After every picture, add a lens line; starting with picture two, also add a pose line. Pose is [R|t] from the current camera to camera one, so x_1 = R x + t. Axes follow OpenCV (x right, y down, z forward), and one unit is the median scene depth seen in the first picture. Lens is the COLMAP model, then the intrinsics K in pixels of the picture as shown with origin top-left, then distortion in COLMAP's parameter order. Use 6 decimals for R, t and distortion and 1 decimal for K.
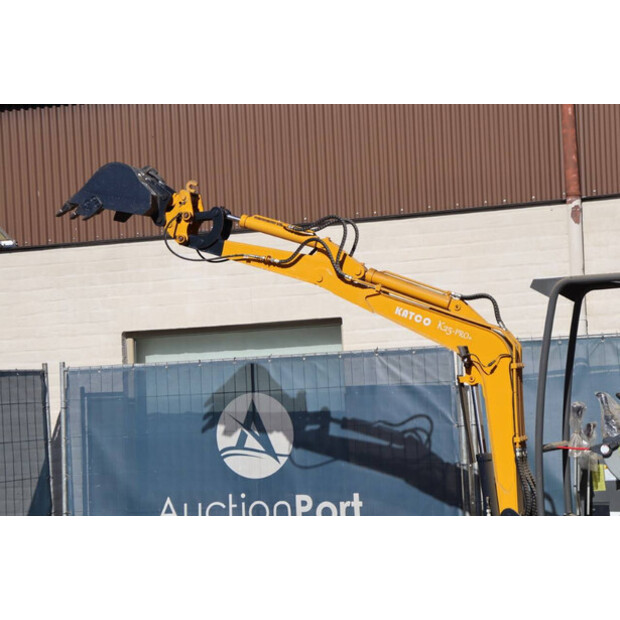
lens RADIAL K [[1468.9, 0, 310.0], [0, 1468.9, 310.0], [0, 0, 1]] dist [0.406459, -0.606496]
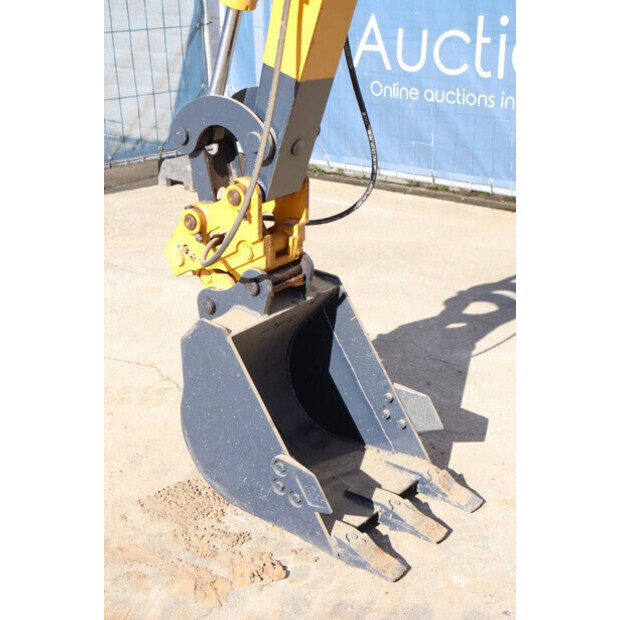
lens RADIAL K [[1083.6, 0, 310.0], [0, 1083.6, 310.0], [0, 0, 1]] dist [0.194335, 0.087294]
pose [[0.955301, 0.128514, -0.266241, 0.005069], [-0.011163, 0.915611, 0.401910, 0.063910], [0.295424, -0.380973, 0.876119, 0.603981]]
